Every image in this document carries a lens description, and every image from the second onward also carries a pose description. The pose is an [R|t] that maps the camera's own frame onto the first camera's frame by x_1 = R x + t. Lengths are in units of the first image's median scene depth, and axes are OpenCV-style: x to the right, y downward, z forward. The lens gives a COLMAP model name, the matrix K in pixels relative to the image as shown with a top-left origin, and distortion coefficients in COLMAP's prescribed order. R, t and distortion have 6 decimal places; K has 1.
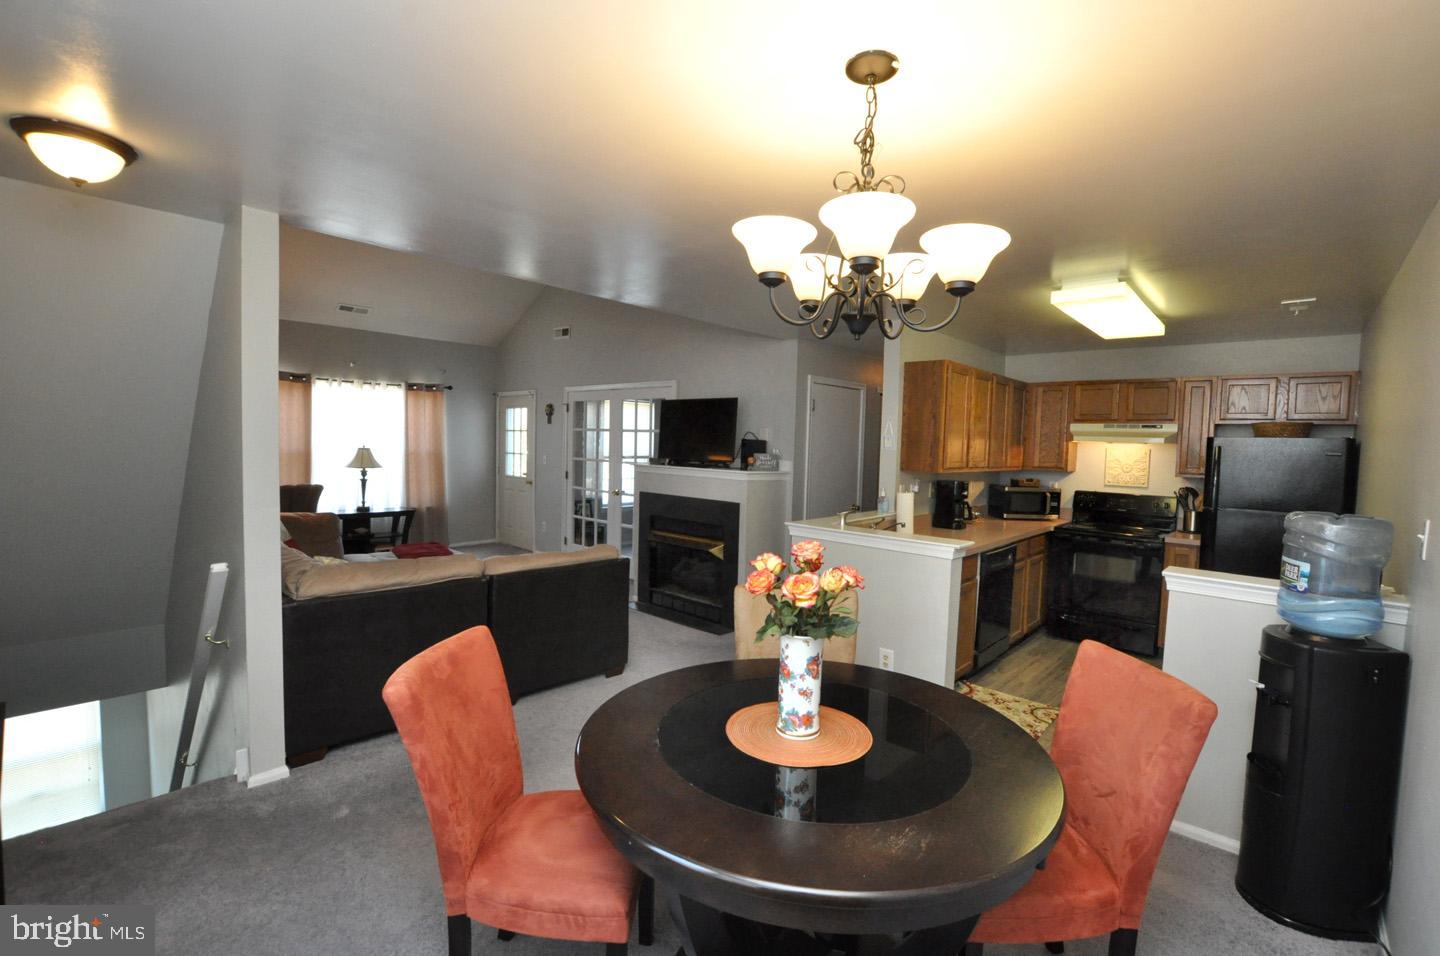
lens RADIAL K [[635.5, 0, 724.9], [0, 635.5, 478.9], [0, 0, 1]] dist [-0.038326, 0.008295]
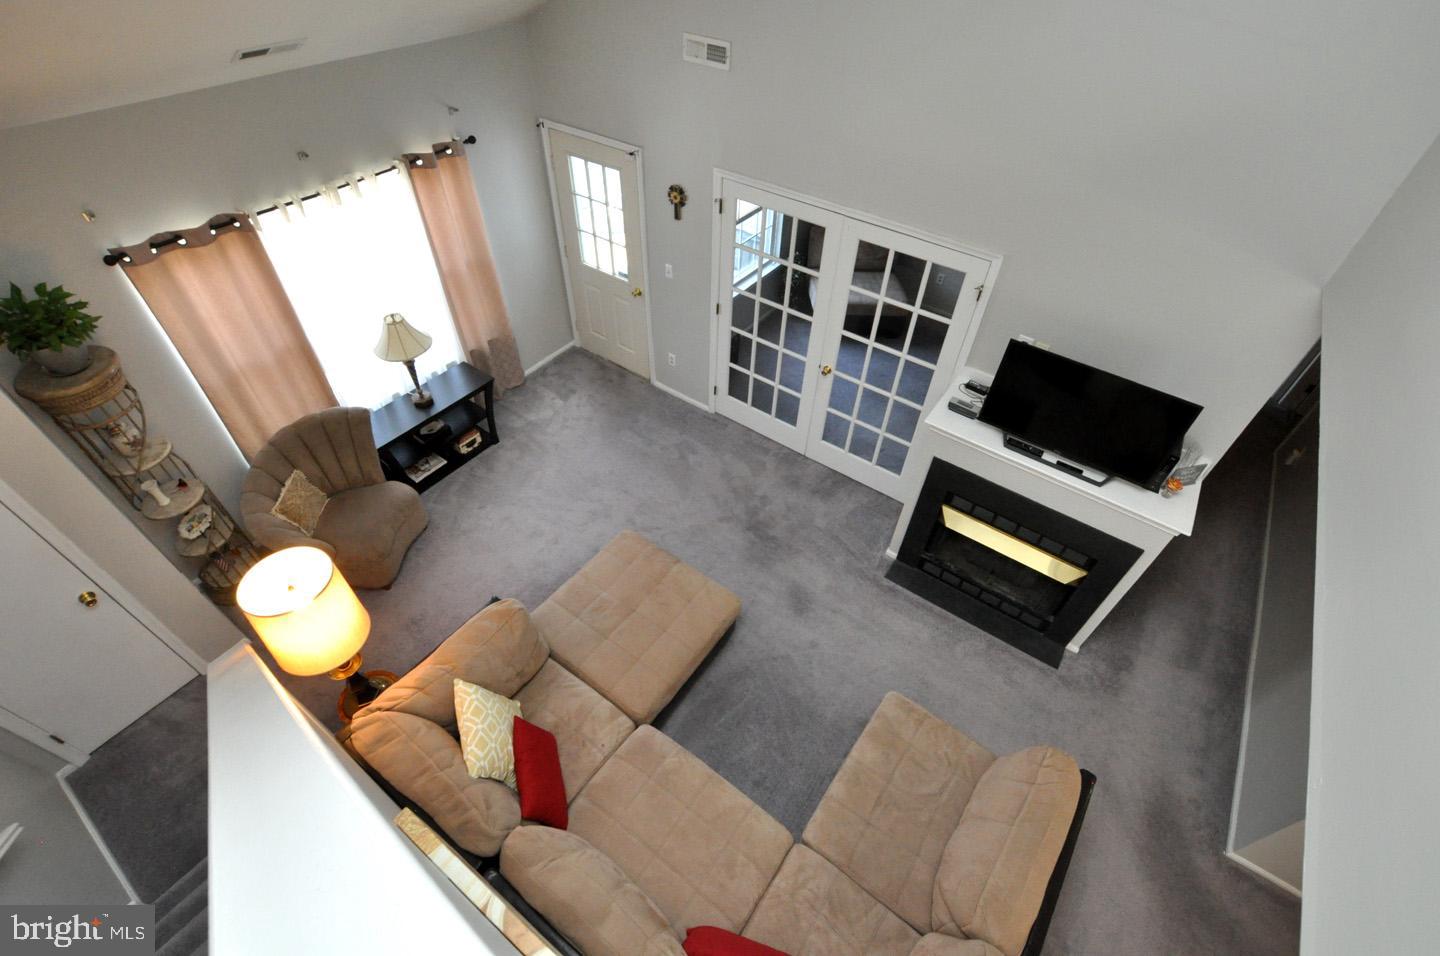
lens RADIAL K [[635.5, 0, 724.9], [0, 635.5, 478.9], [0, 0, 1]] dist [-0.038326, 0.008295]
pose [[0.991117, -0.092148, 0.095891, -0.351283], [0.002967, 0.736181, 0.676779, -0.347208], [-0.132956, -0.670483, 0.729915, 0.447675]]
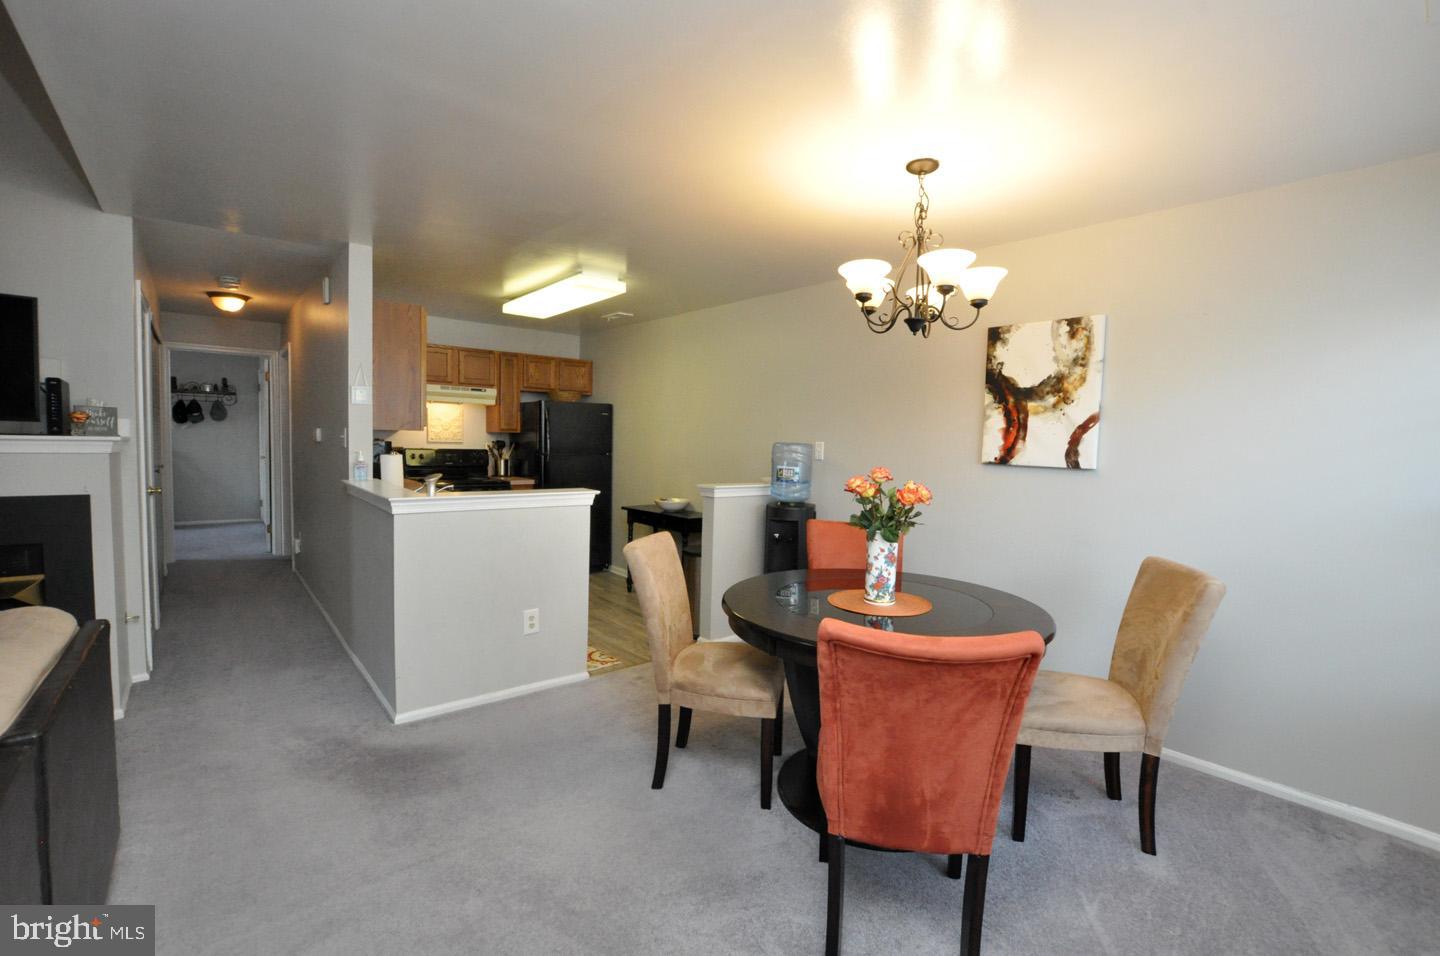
lens RADIAL K [[635.5, 0, 724.9], [0, 635.5, 478.9], [0, 0, 1]] dist [-0.038326, 0.008295]
pose [[0.134643, -0.088018, 0.986977, -0.312664], [0.033104, 0.995891, 0.084296, -0.001658], [-0.990341, 0.021323, 0.137003, 0.273295]]
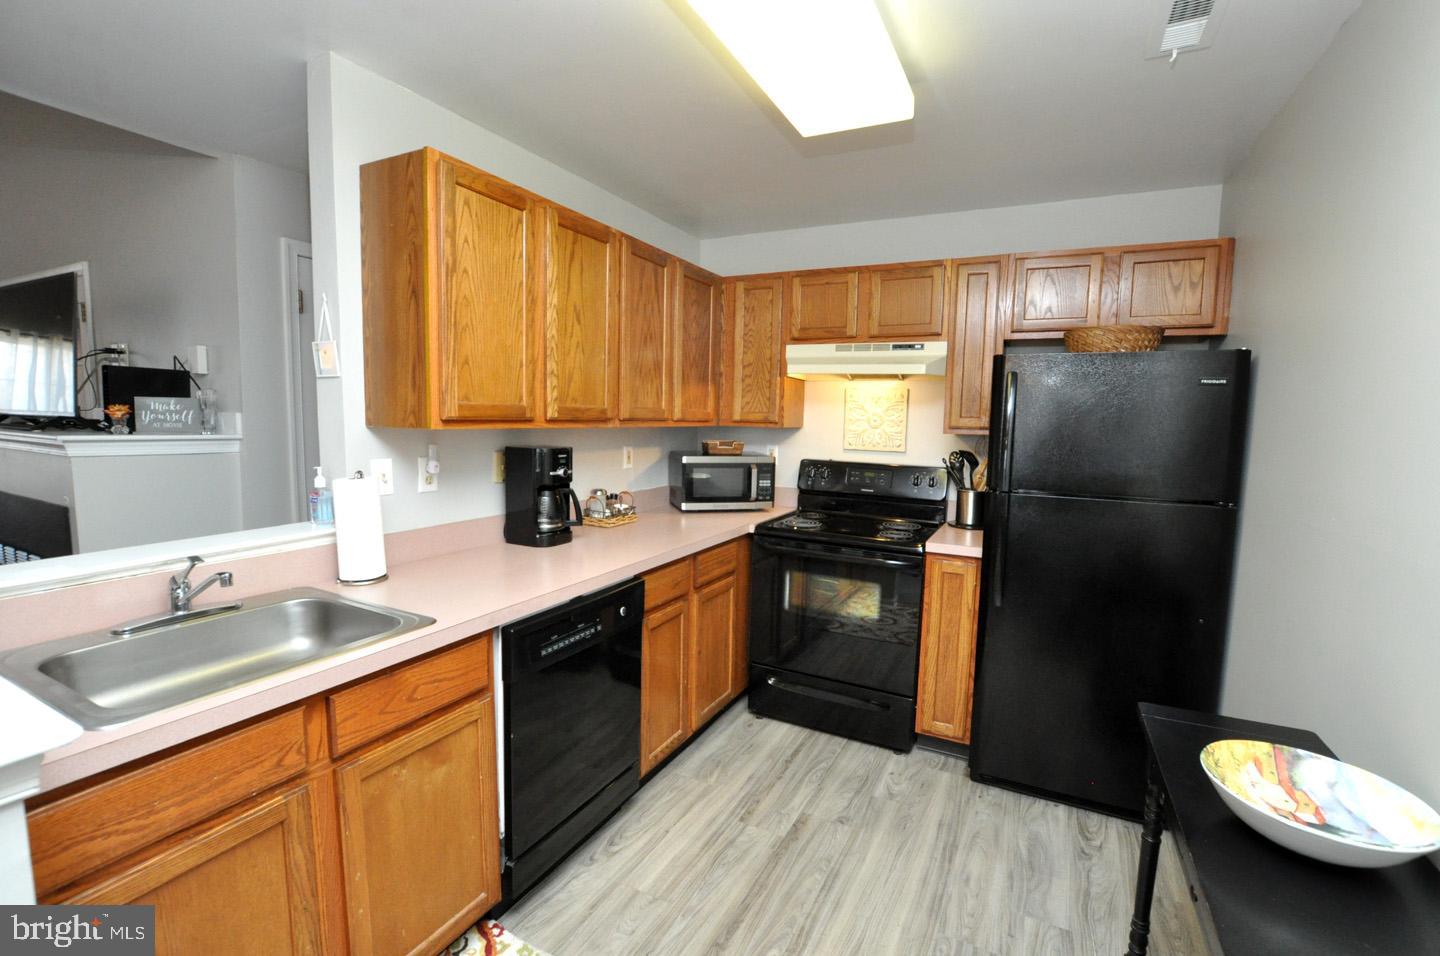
lens RADIAL K [[635.5, 0, 724.9], [0, 635.5, 478.9], [0, 0, 1]] dist [-0.038326, 0.008295]
pose [[0.962649, -0.031807, 0.268878, 0.256169], [0.018634, 0.998504, 0.051405, 0.003331], [-0.270111, -0.044475, 0.961801, 0.340878]]
